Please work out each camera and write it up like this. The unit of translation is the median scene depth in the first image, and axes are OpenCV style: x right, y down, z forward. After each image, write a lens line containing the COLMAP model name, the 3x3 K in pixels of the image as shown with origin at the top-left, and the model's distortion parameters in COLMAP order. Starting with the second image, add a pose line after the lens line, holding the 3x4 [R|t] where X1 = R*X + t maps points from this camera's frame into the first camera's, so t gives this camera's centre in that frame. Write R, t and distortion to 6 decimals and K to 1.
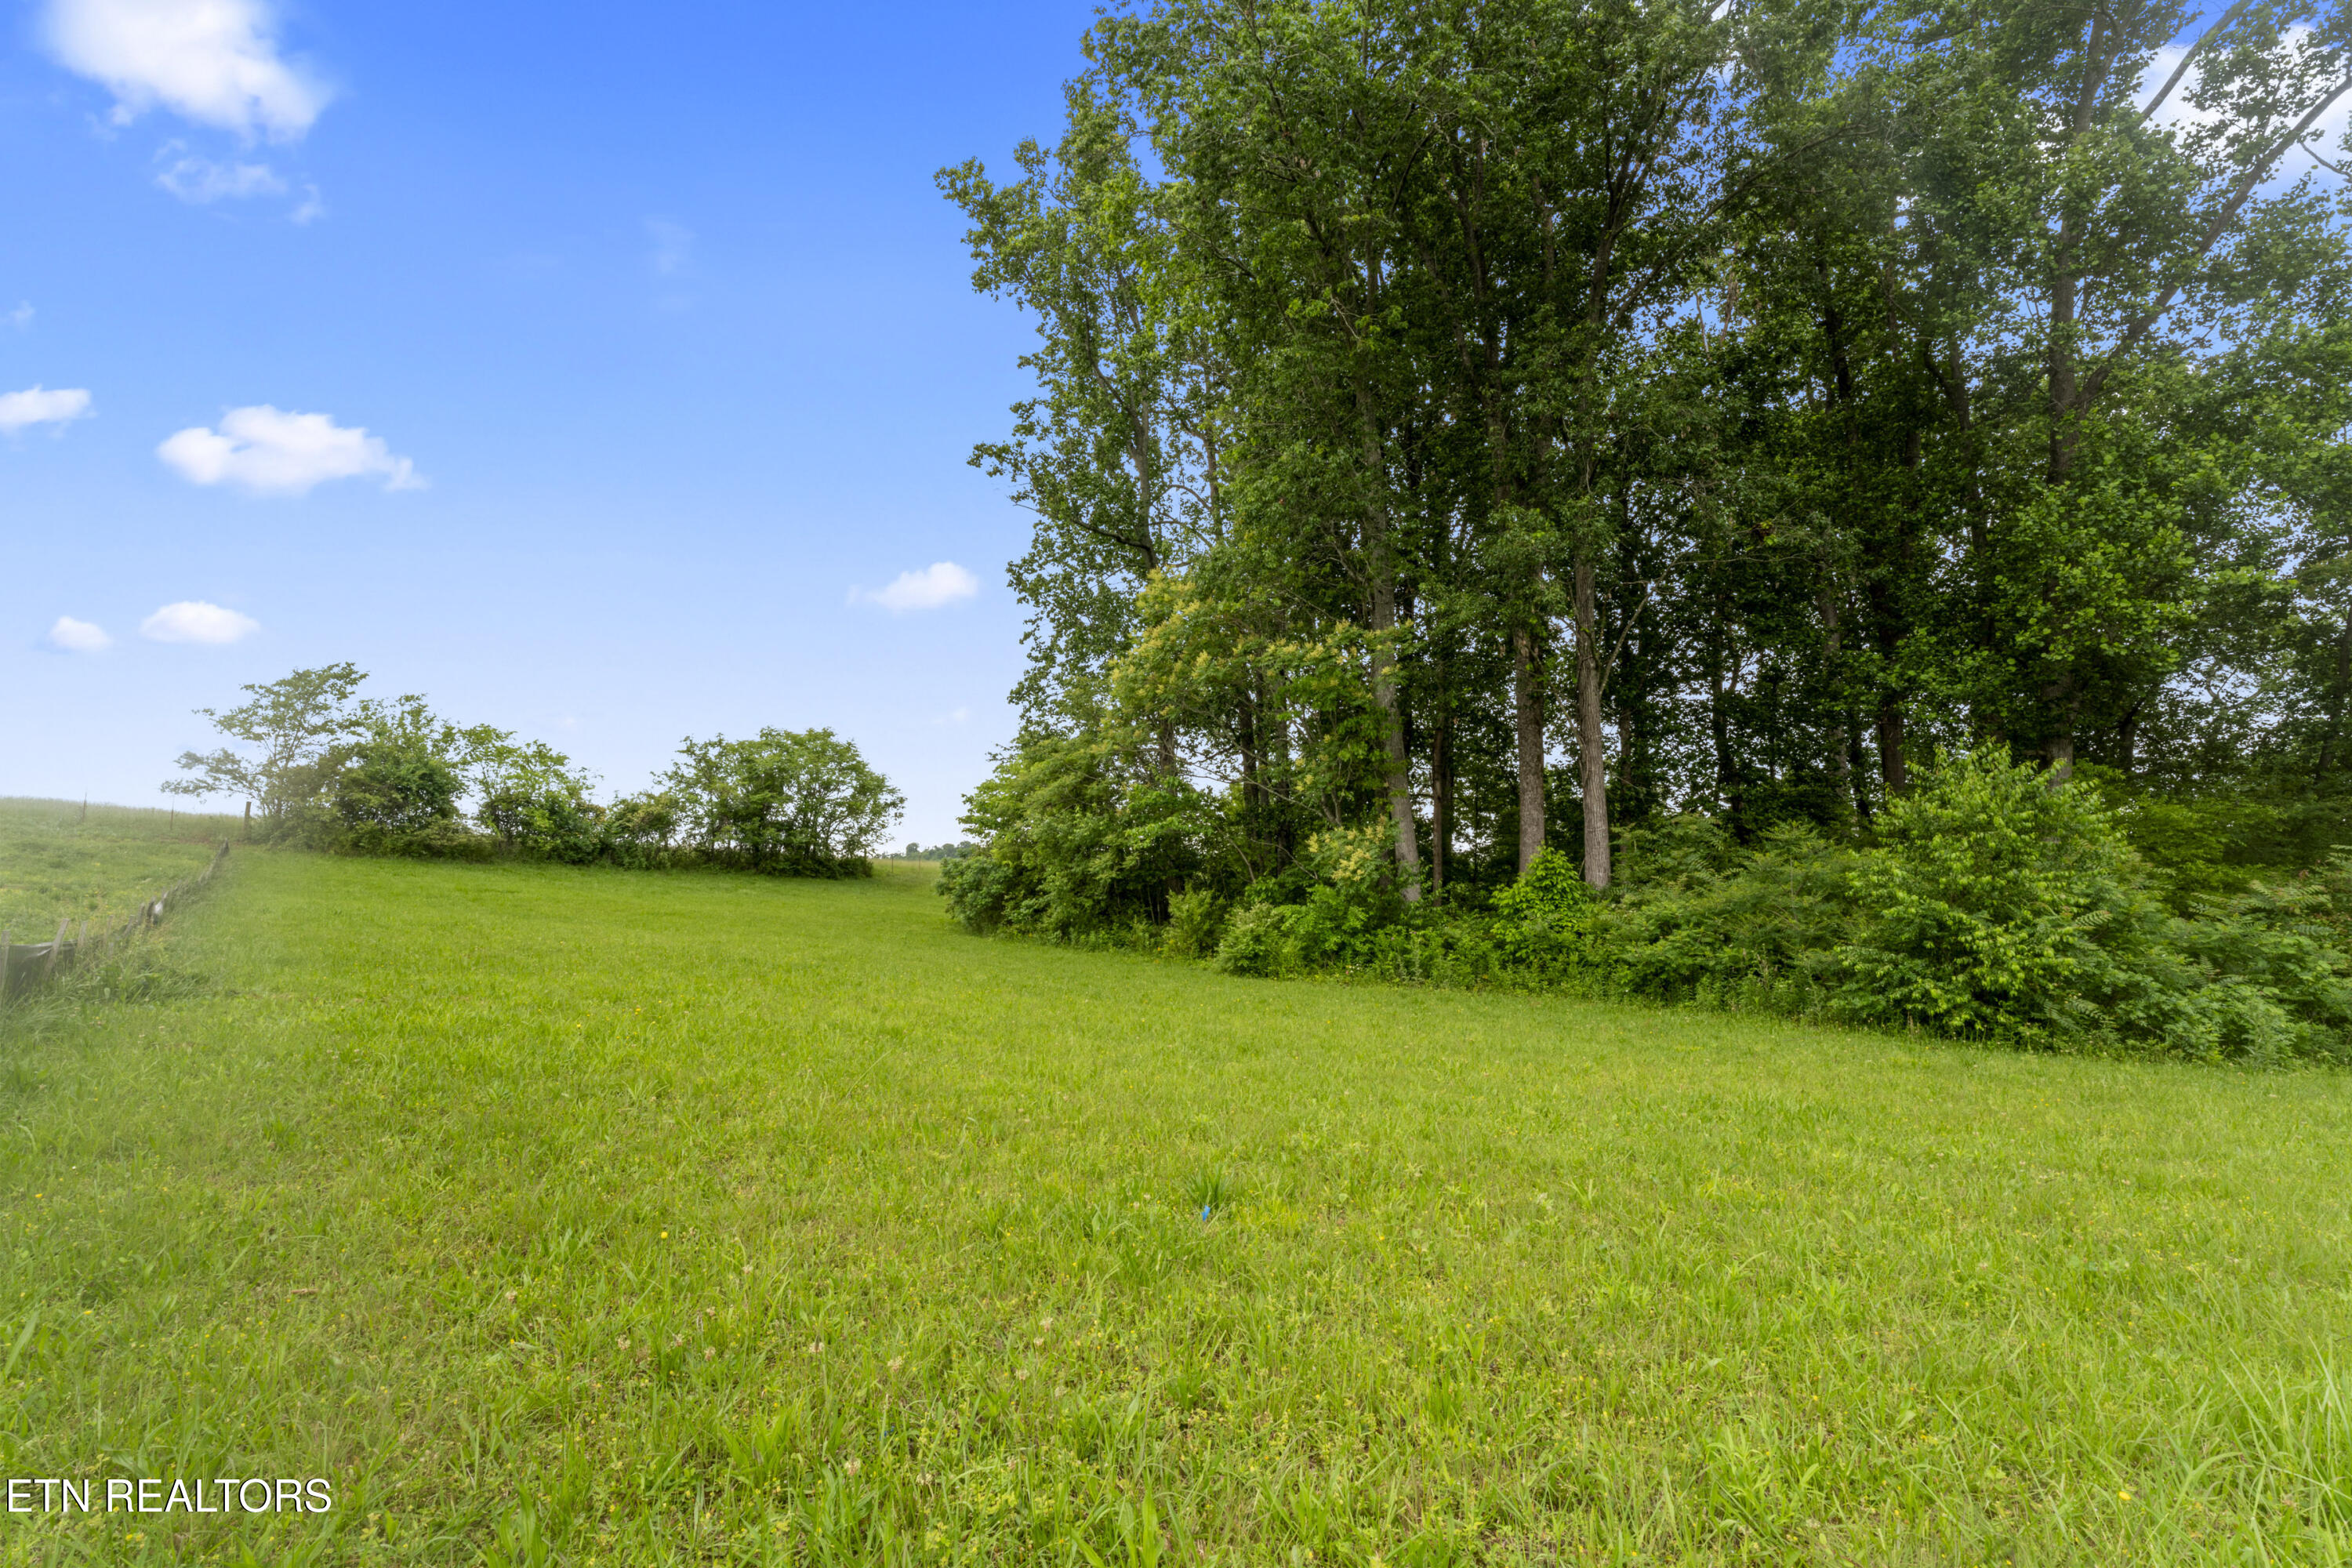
lens RADIAL K [[1061.6, 0, 1172.8], [0, 1061.6, 770.8], [0, 0, 1]] dist [0.002743, 0.000621]
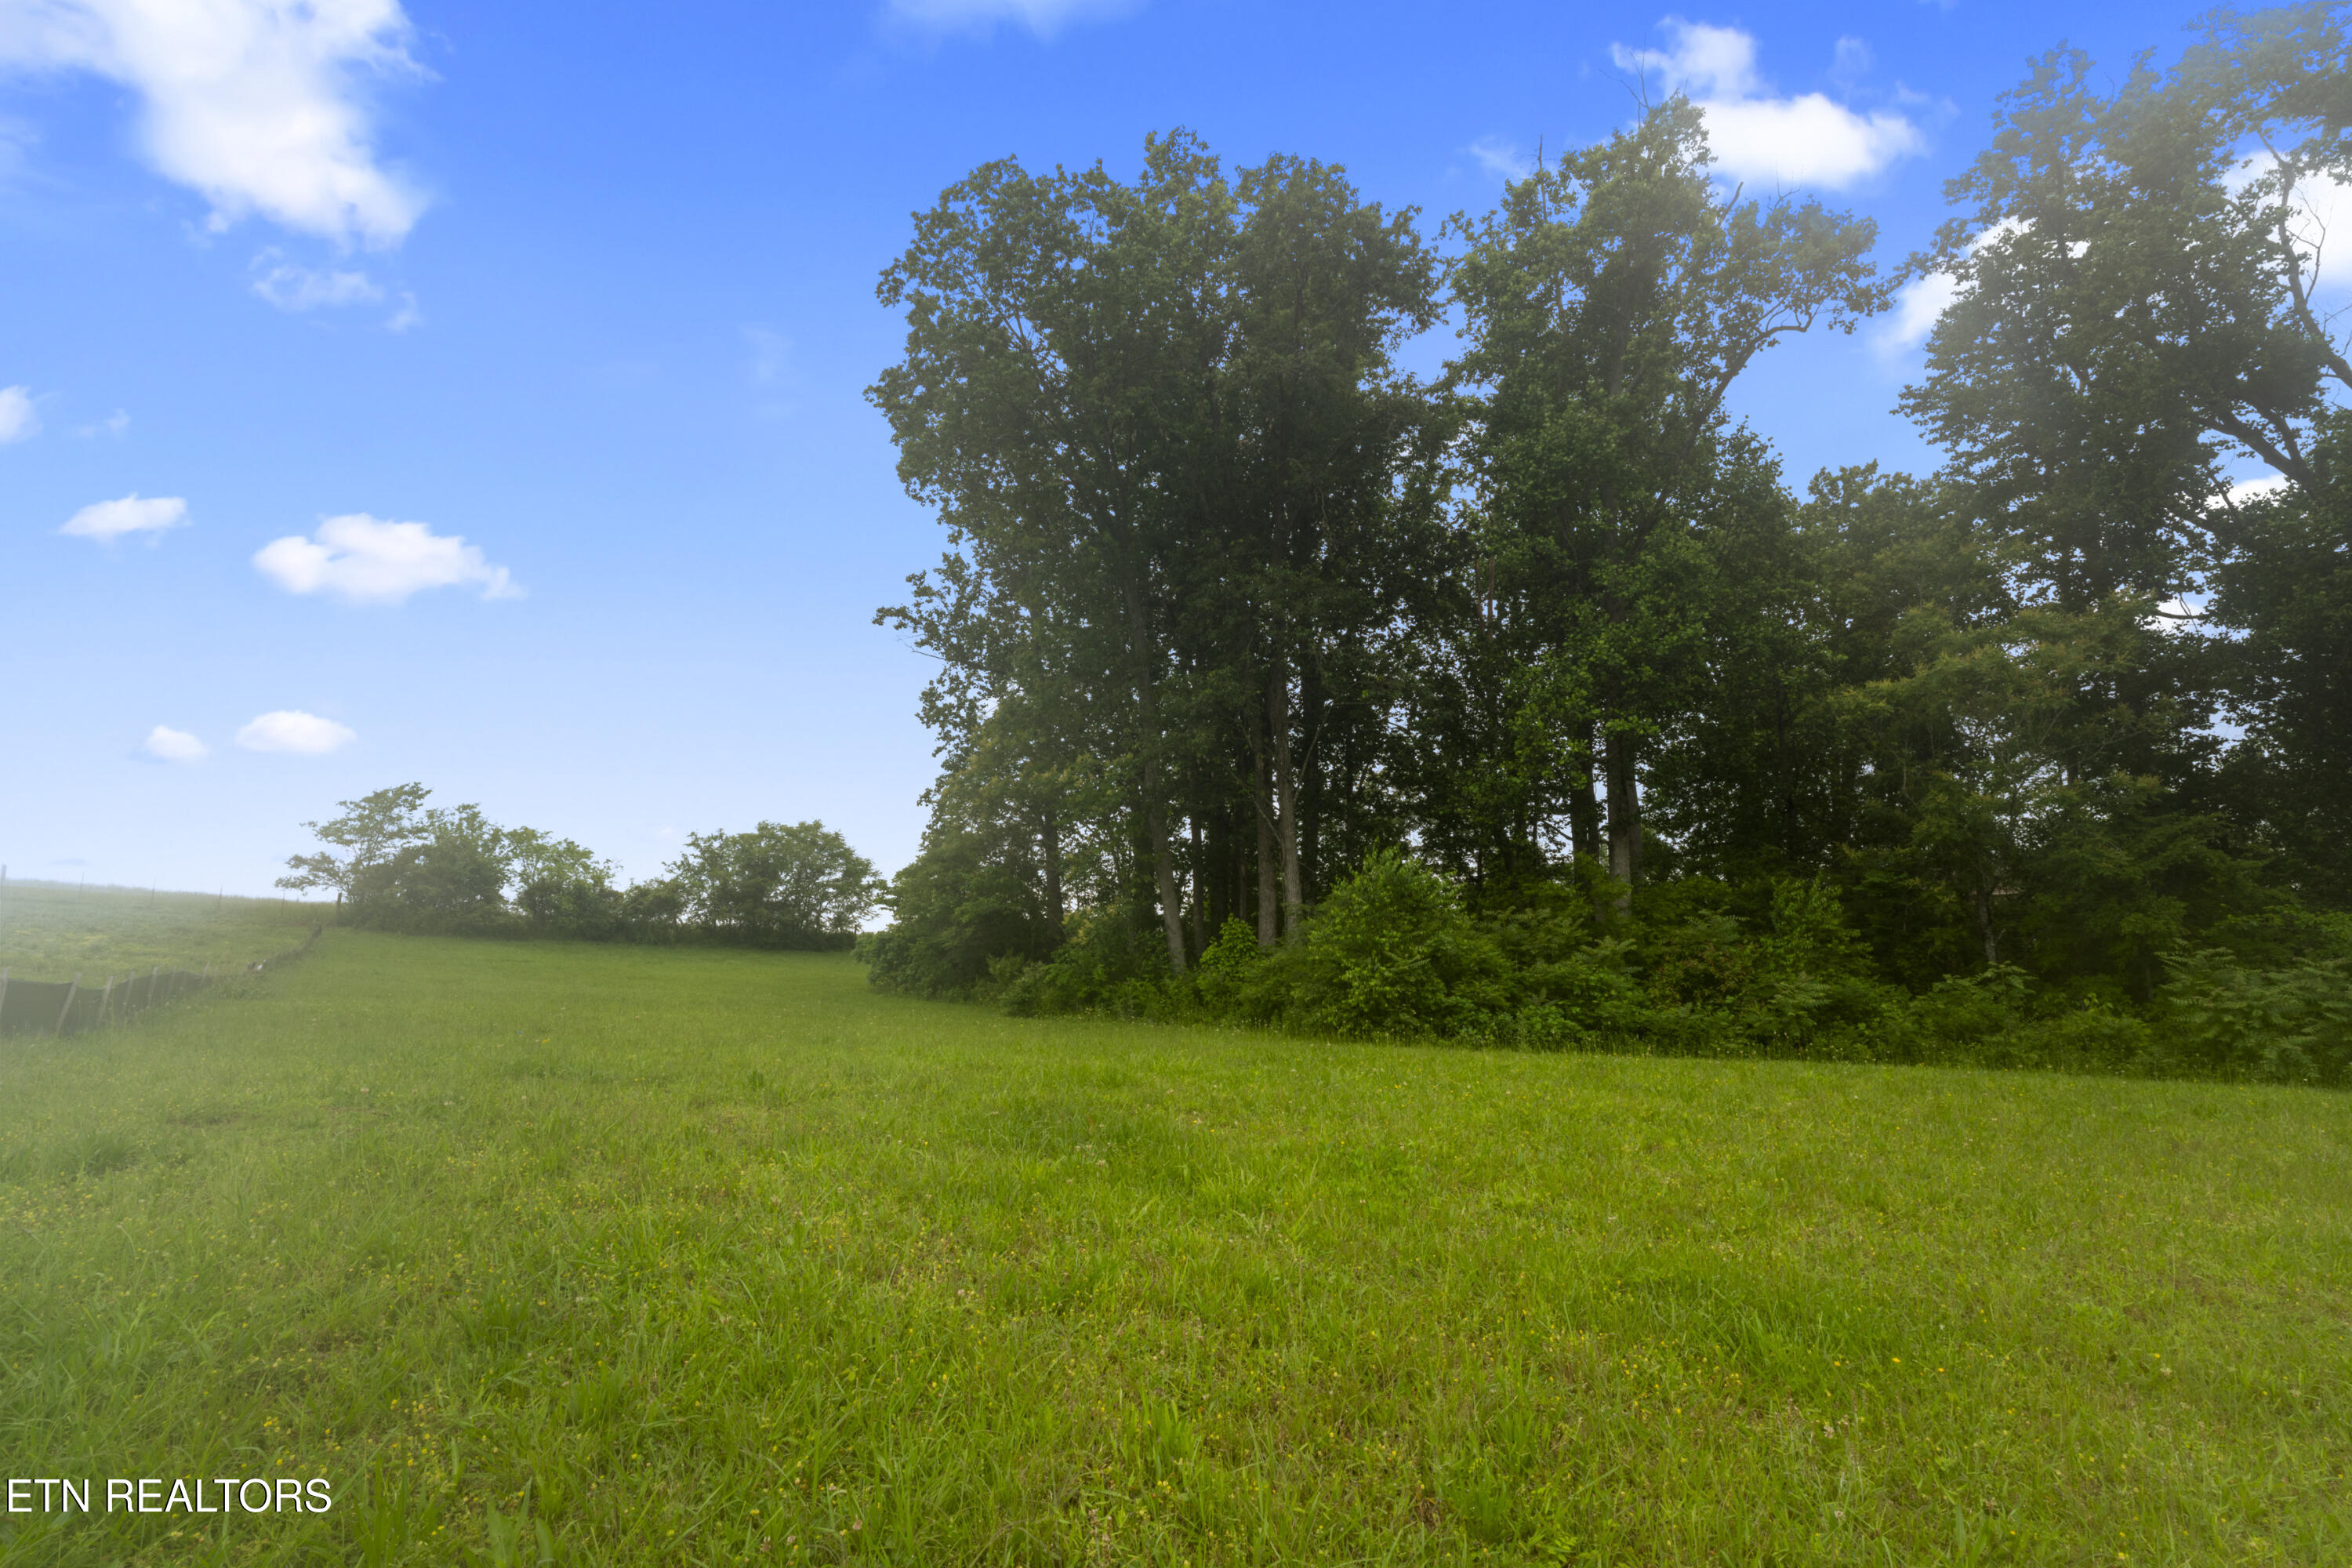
lens RADIAL K [[1069.3, 0, 1176.0], [0, 1069.3, 784.0], [0, 0, 1]] dist [-0.000138, -0.000274]
pose [[0.997799, -0.019827, -0.063283, 0.198762], [0.016387, 0.998383, -0.054423, -0.014470], [0.064260, 0.053266, 0.996511, -0.202458]]
